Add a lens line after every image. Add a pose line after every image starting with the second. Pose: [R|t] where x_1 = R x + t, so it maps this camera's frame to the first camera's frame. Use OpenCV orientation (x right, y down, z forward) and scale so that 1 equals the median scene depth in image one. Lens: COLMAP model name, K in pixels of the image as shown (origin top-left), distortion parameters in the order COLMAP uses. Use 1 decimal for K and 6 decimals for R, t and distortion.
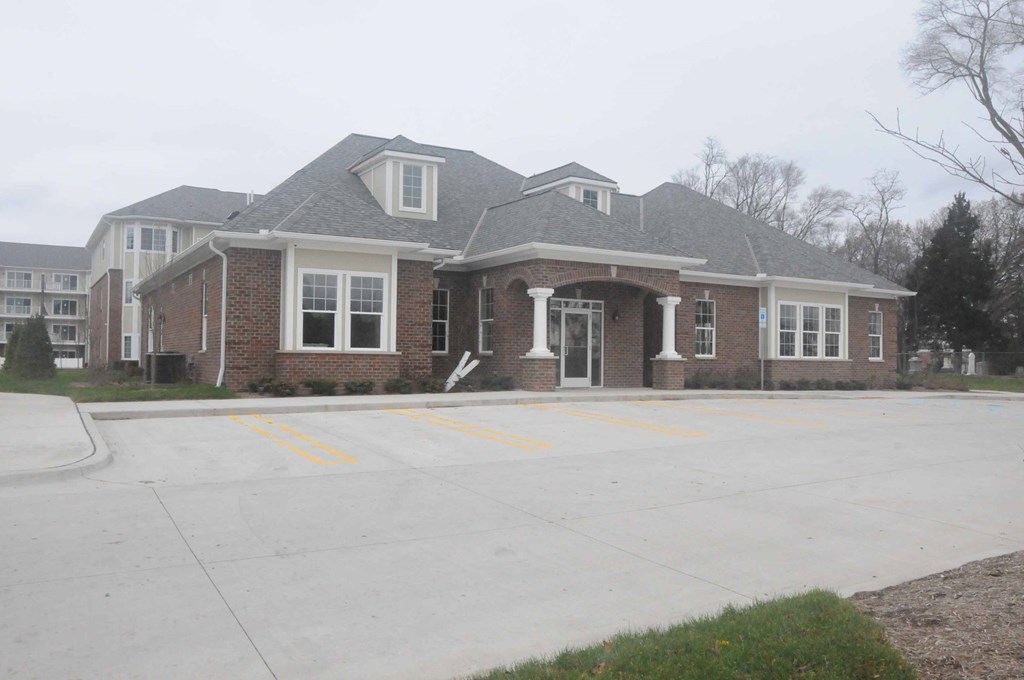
lens RADIAL K [[807.0, 0, 497.0], [0, 807.0, 340.8], [0, 0, 1]] dist [-0.157272, 0.119218]
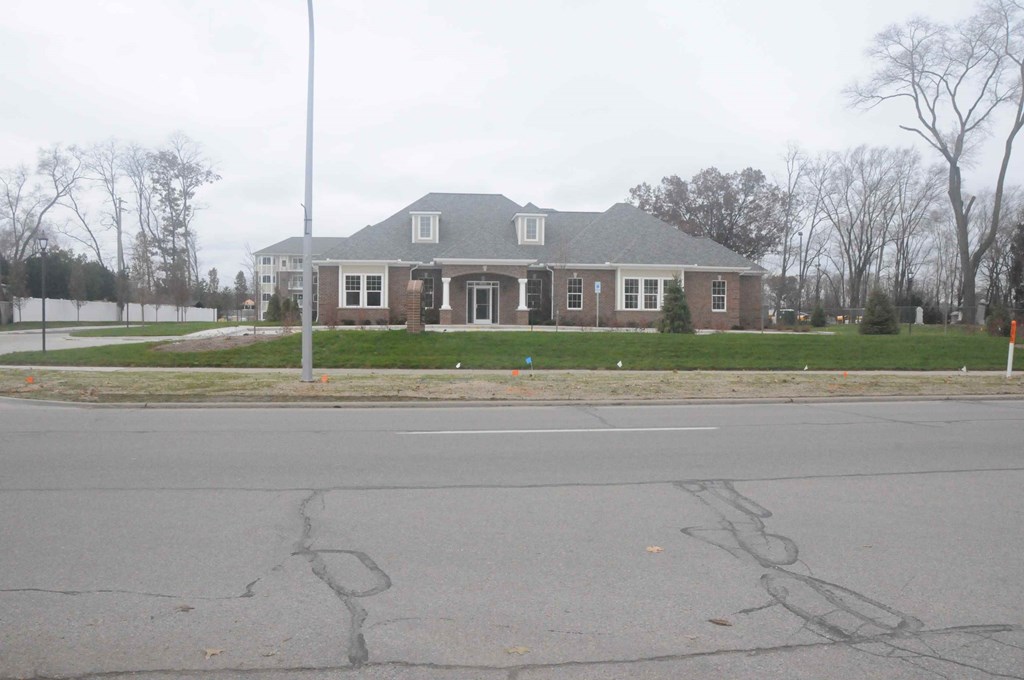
lens RADIAL K [[807.0, 0, 497.0], [0, 807.0, 340.8], [0, 0, 1]] dist [-0.157272, 0.119218]
pose [[0.914705, 0.001075, -0.404120, 0.971168], [0.013772, 0.999333, 0.033832, 0.031290], [0.403886, -0.036512, 0.914080, -0.872944]]
